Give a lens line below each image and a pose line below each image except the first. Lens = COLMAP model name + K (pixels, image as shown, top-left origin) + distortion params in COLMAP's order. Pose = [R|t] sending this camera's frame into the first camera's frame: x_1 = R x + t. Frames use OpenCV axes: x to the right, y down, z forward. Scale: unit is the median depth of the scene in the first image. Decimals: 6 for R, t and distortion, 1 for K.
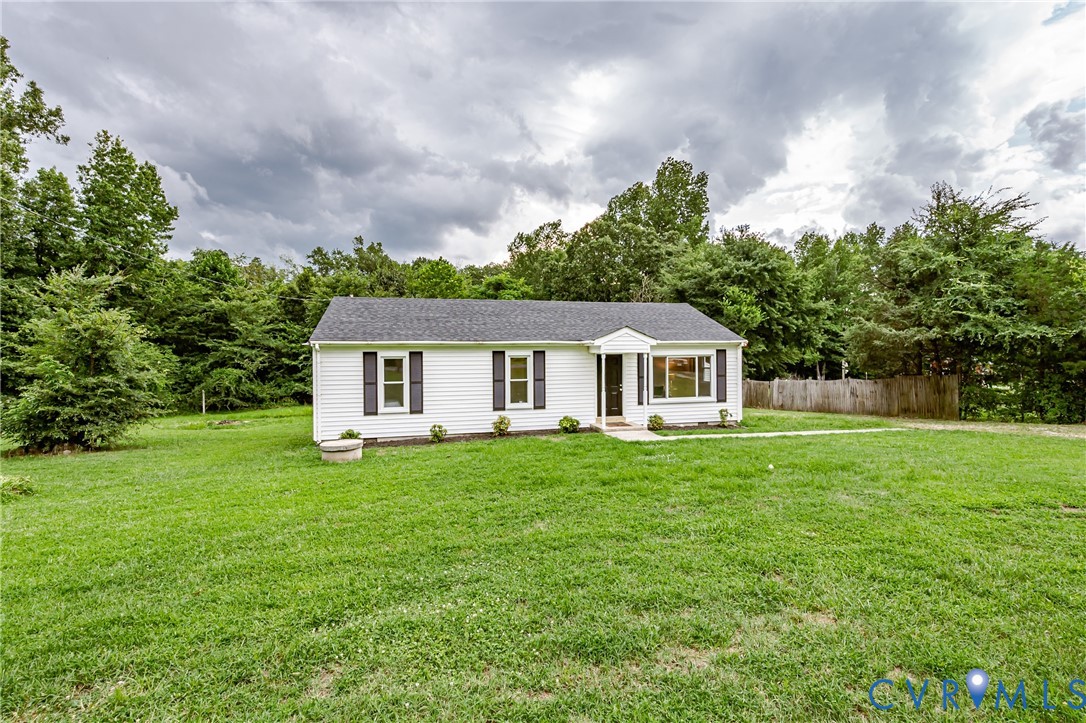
lens RADIAL K [[432.9, 0, 543.0], [0, 432.9, 361.5], [0, 0, 1]] dist [0.007618, 0.000098]
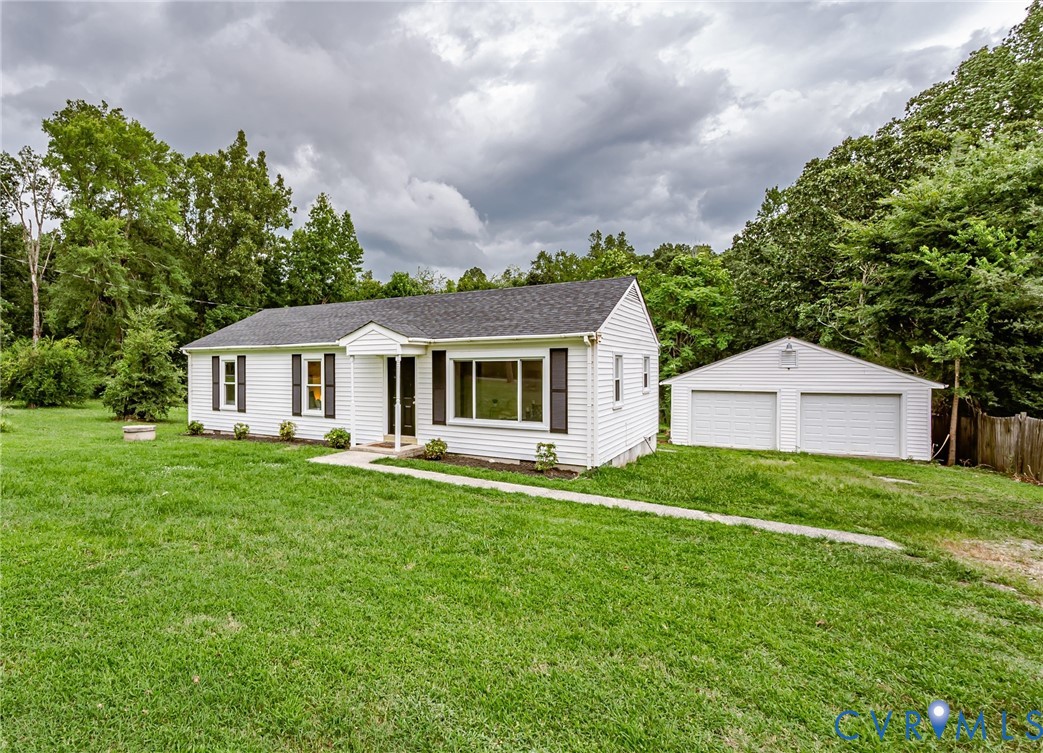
lens RADIAL K [[537.7, 0, 521.5], [0, 537.7, 376.5], [0, 0, 1]] dist [-0.000058, -0.000114]
pose [[0.712771, 0.015148, -0.701233, 0.989839], [-0.014858, 0.999869, 0.006496, 0.008996], [0.701239, 0.005789, 0.712902, 0.447701]]
